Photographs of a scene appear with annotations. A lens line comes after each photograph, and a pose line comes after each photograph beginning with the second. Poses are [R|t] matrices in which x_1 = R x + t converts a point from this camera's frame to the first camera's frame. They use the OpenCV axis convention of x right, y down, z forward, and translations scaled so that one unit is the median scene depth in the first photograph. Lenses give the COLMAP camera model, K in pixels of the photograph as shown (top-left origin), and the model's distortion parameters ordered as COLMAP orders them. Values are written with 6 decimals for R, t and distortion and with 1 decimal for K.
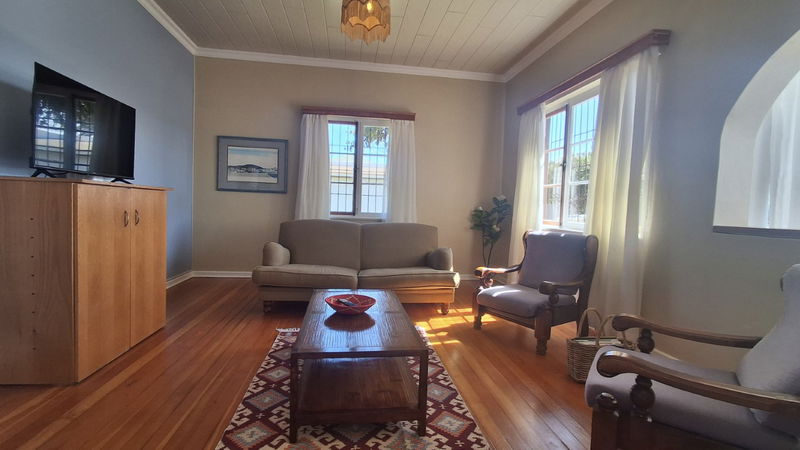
lens RADIAL K [[364.1, 0, 396.5], [0, 364.1, 221.6], [0, 0, 1]] dist [-0.001493, 0.005107]
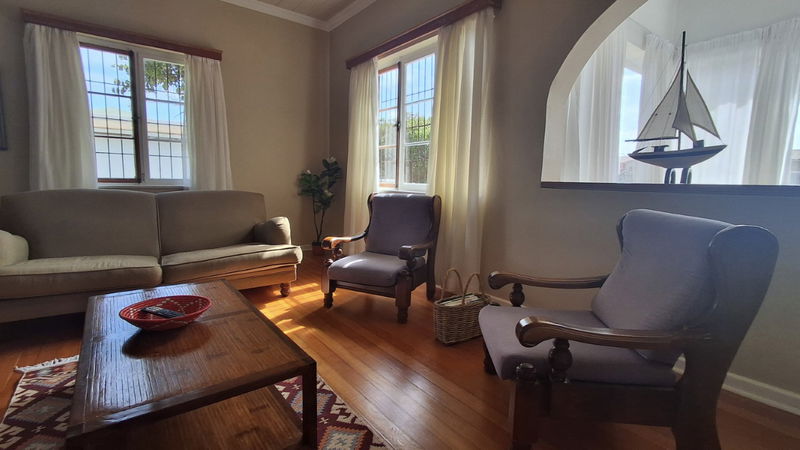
lens RADIAL K [[364.1, 0, 394.2], [0, 364.1, 220.3], [0, 0, 1]] dist [-0.001493, 0.005107]
pose [[0.869304, -0.074230, 0.488673, -0.042838], [0.030773, 0.994869, 0.096380, 0.003763], [-0.493320, -0.068746, 0.867127, 0.125549]]
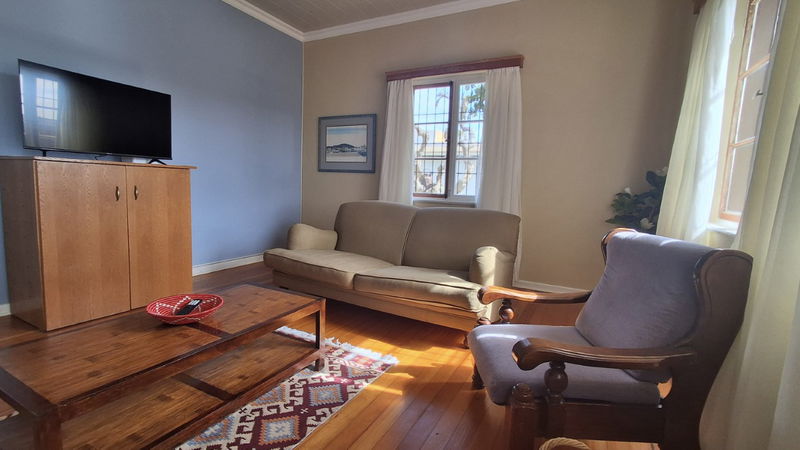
lens RADIAL K [[364.1, 0, 400.1], [0, 364.1, 221.2], [0, 0, 1]] dist [-0.001493, 0.005107]
pose [[0.814402, 0.053792, -0.577803, 0.342663], [-0.031180, 0.998312, 0.048993, -0.003090], [0.579463, -0.021884, 0.814705, 0.337220]]
